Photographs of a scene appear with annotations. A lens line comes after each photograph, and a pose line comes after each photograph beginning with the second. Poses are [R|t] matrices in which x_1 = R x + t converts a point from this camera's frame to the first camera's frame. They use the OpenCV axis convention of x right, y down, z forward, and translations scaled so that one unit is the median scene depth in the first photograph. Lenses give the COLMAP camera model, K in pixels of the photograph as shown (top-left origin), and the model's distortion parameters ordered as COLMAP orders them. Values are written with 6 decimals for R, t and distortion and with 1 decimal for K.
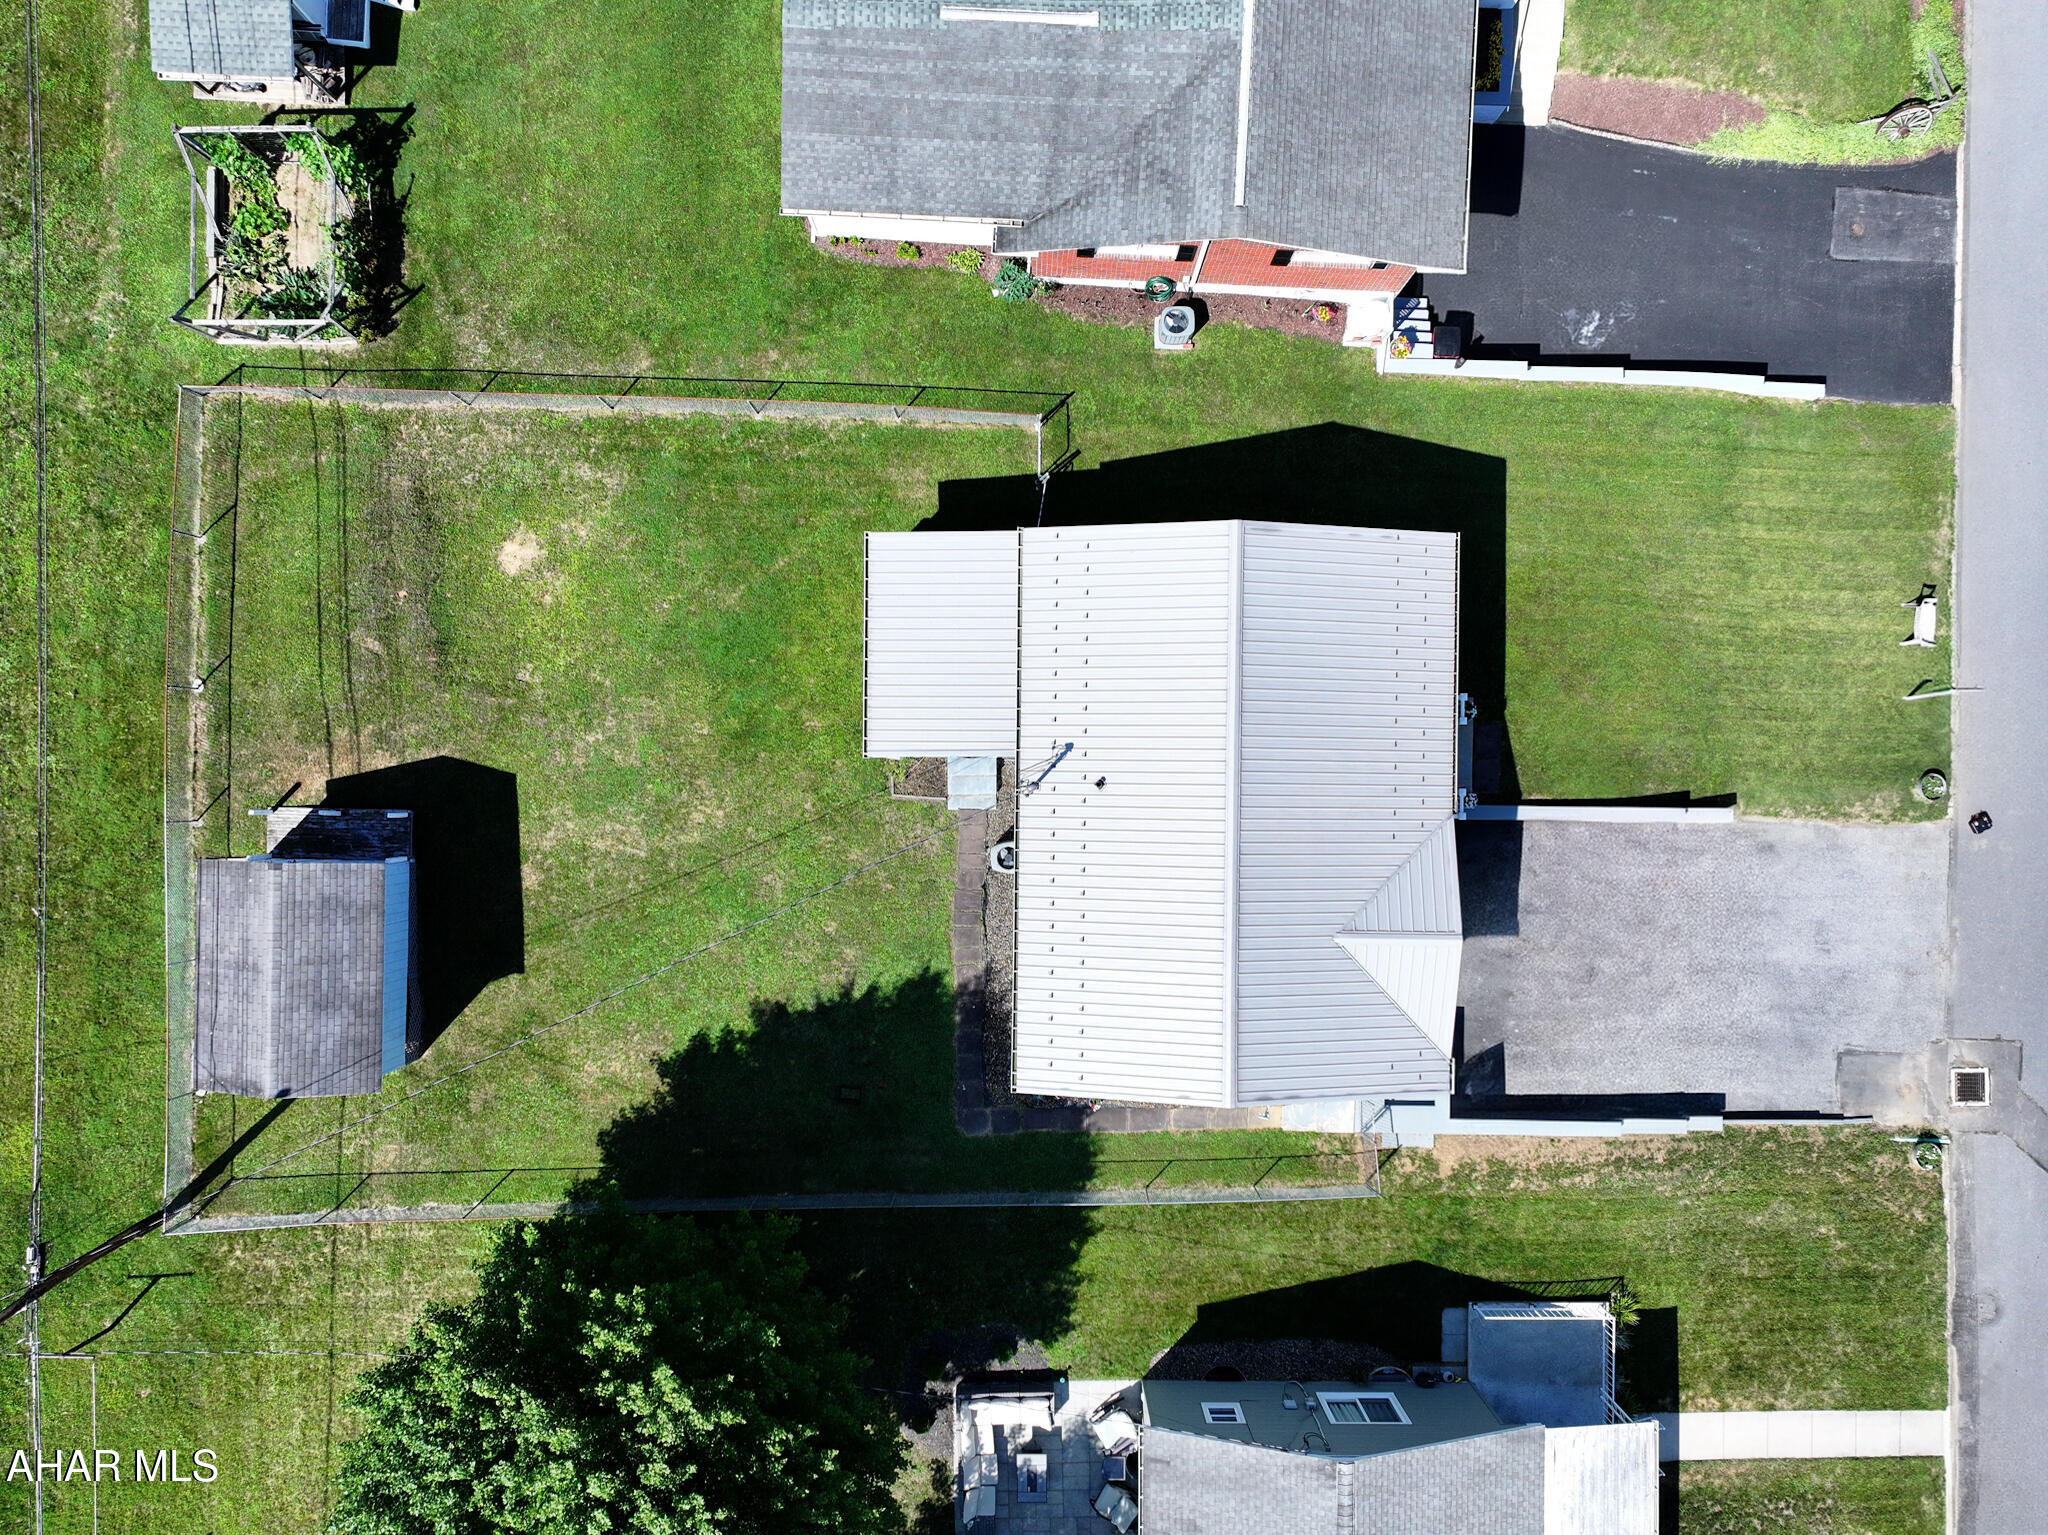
lens RADIAL K [[1673.8, 0, 1022.5], [0, 1673.8, 779.7], [0, 0, 1]] dist [0.006654, -0.002396]
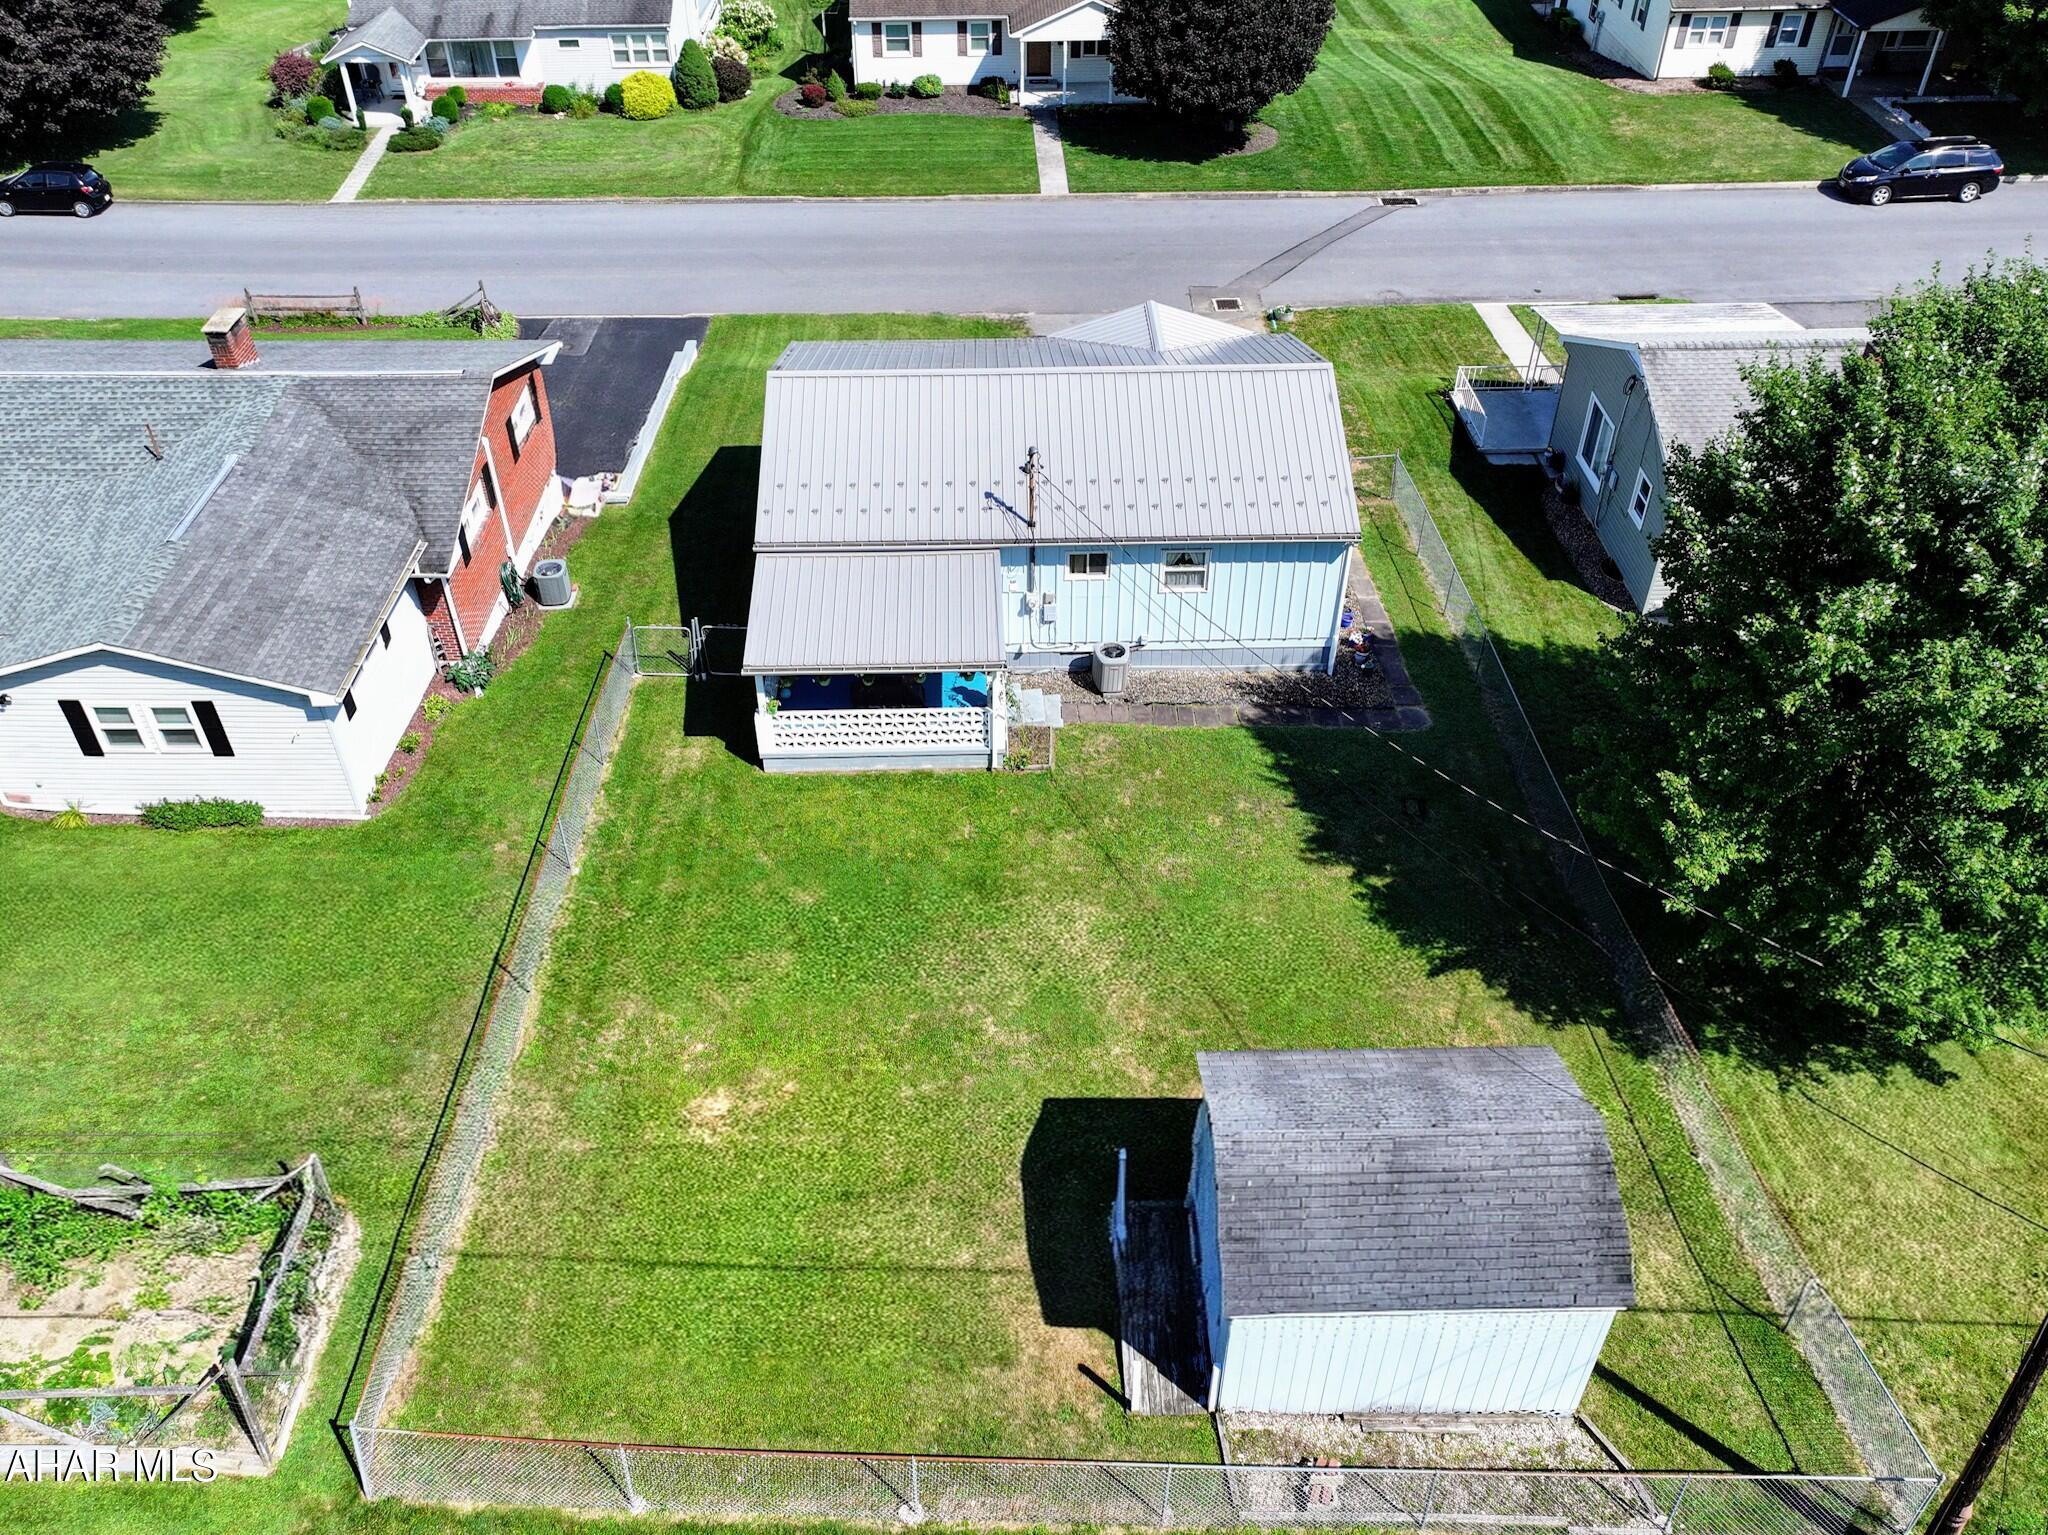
lens RADIAL K [[1670.2, 0, 1018.3], [0, 1670.2, 778.6], [0, 0, 1]] dist [-0.002711, 0.005673]
pose [[-0.035929, -0.645210, 0.763160, -0.725785], [0.999354, -0.024163, 0.026620, -0.029318], [0.001265, 0.763623, 0.645661, 0.459633]]
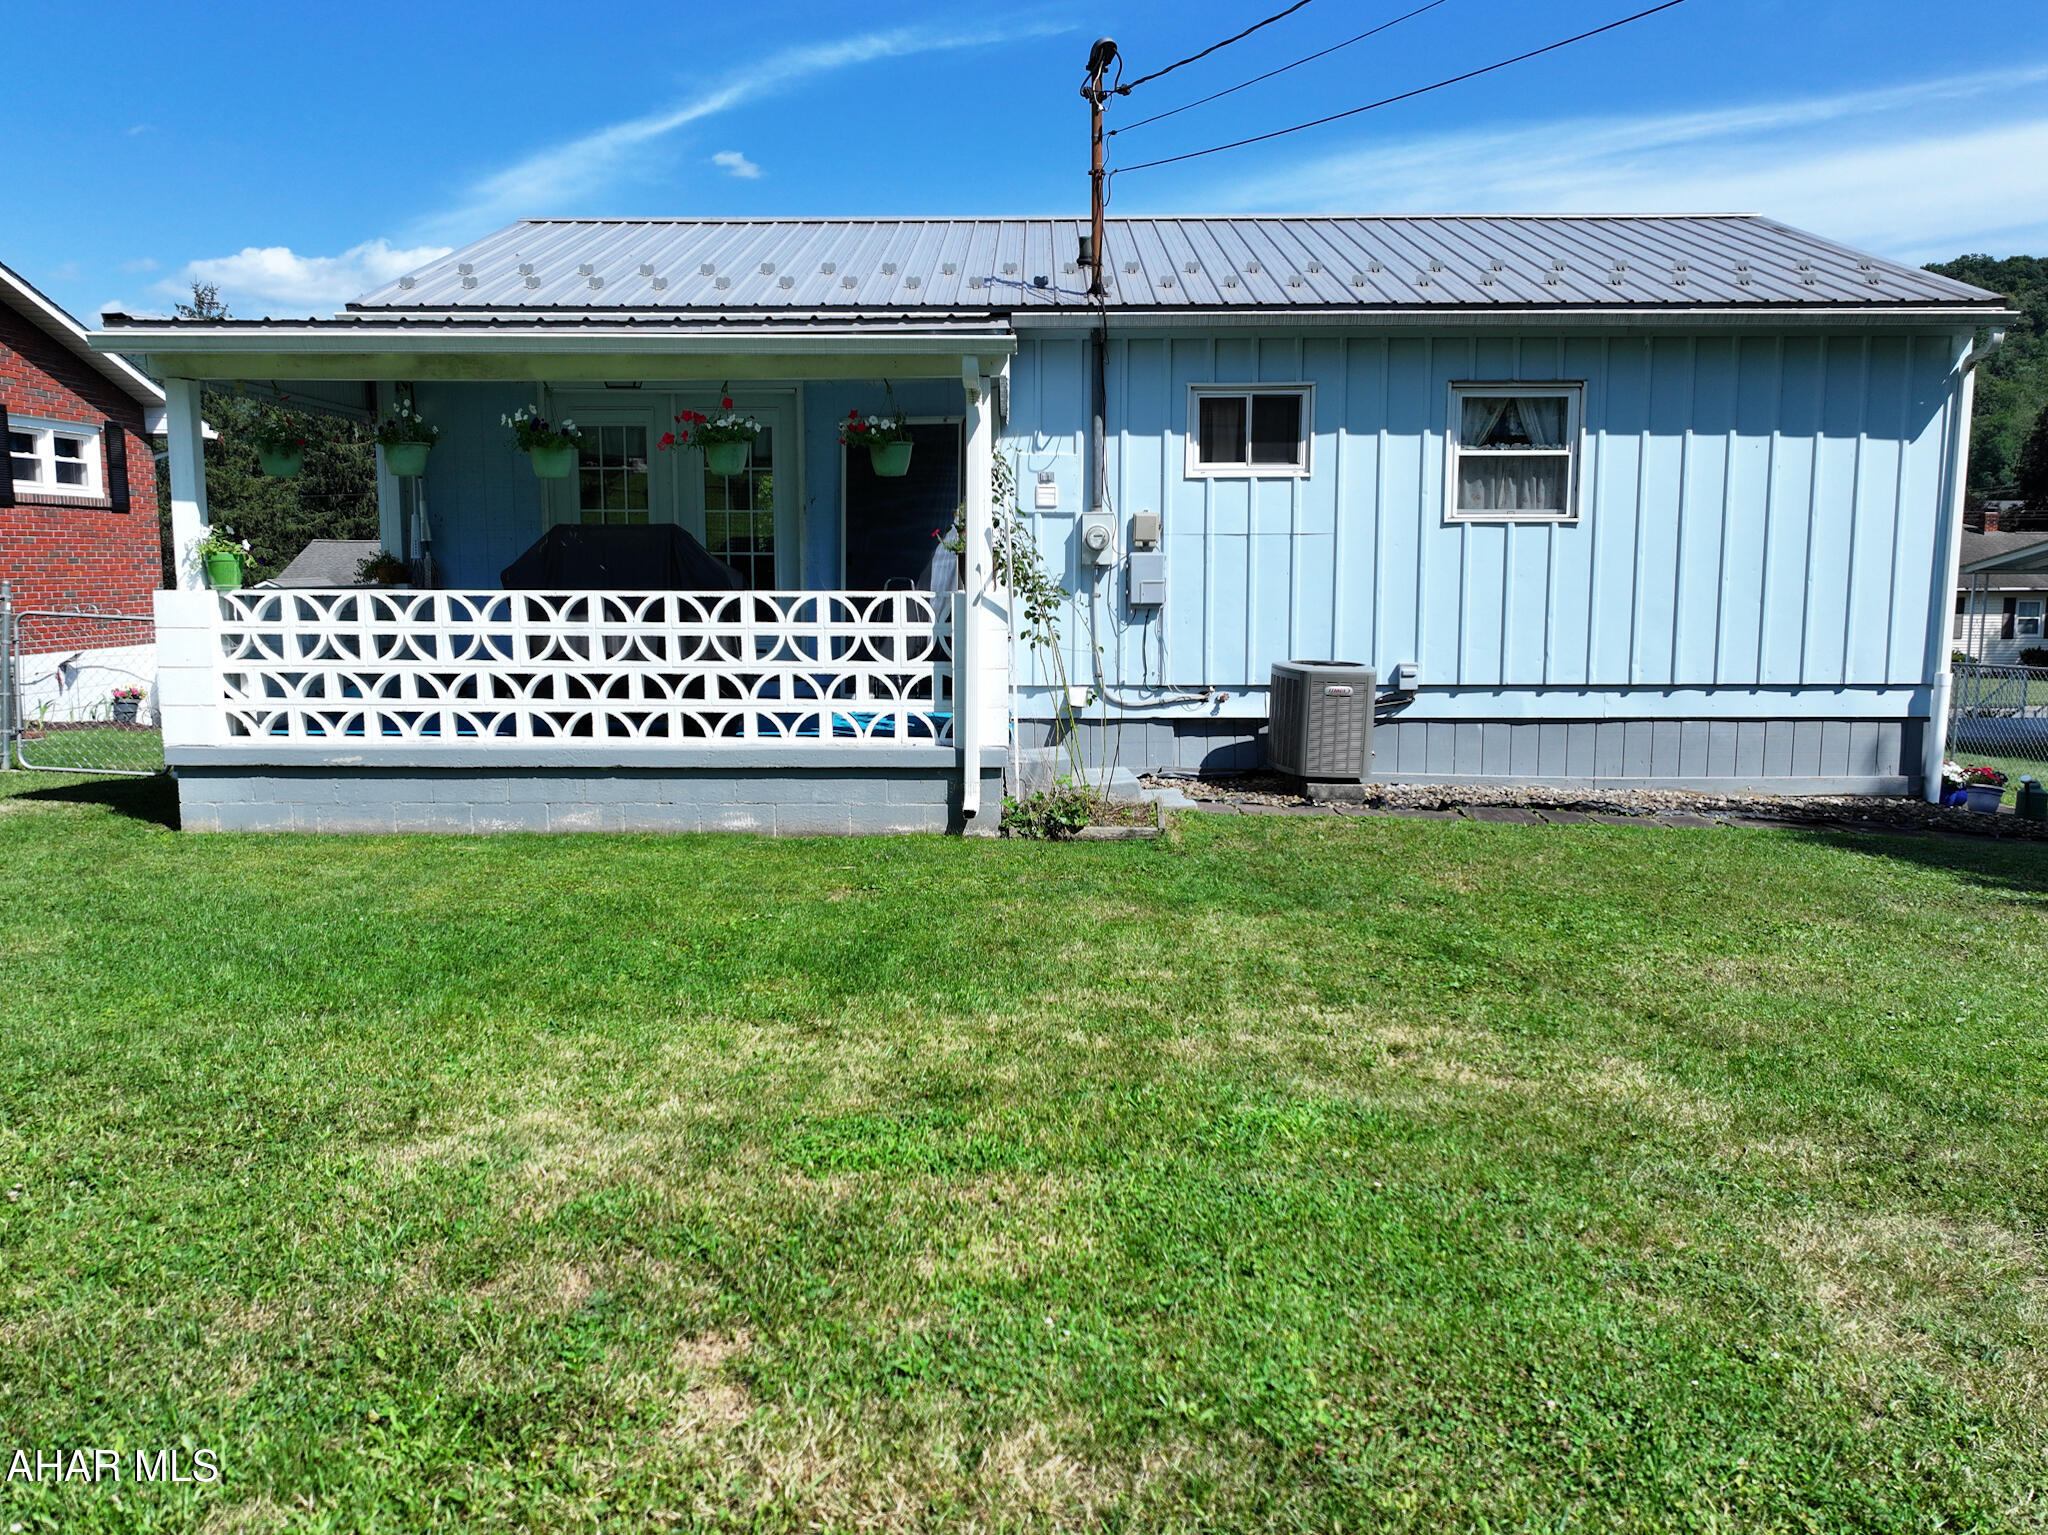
lens RADIAL K [[1666.7, 0, 1021.9], [0, 1666.7, 770.9], [0, 0, 1]] dist [0.001934, 0.005146]
pose [[-0.003267, -0.118285, 0.992974, -0.318358], [0.999994, -0.001110, 0.003158, -0.012089], [0.000729, 0.992979, 0.118288, 0.961915]]
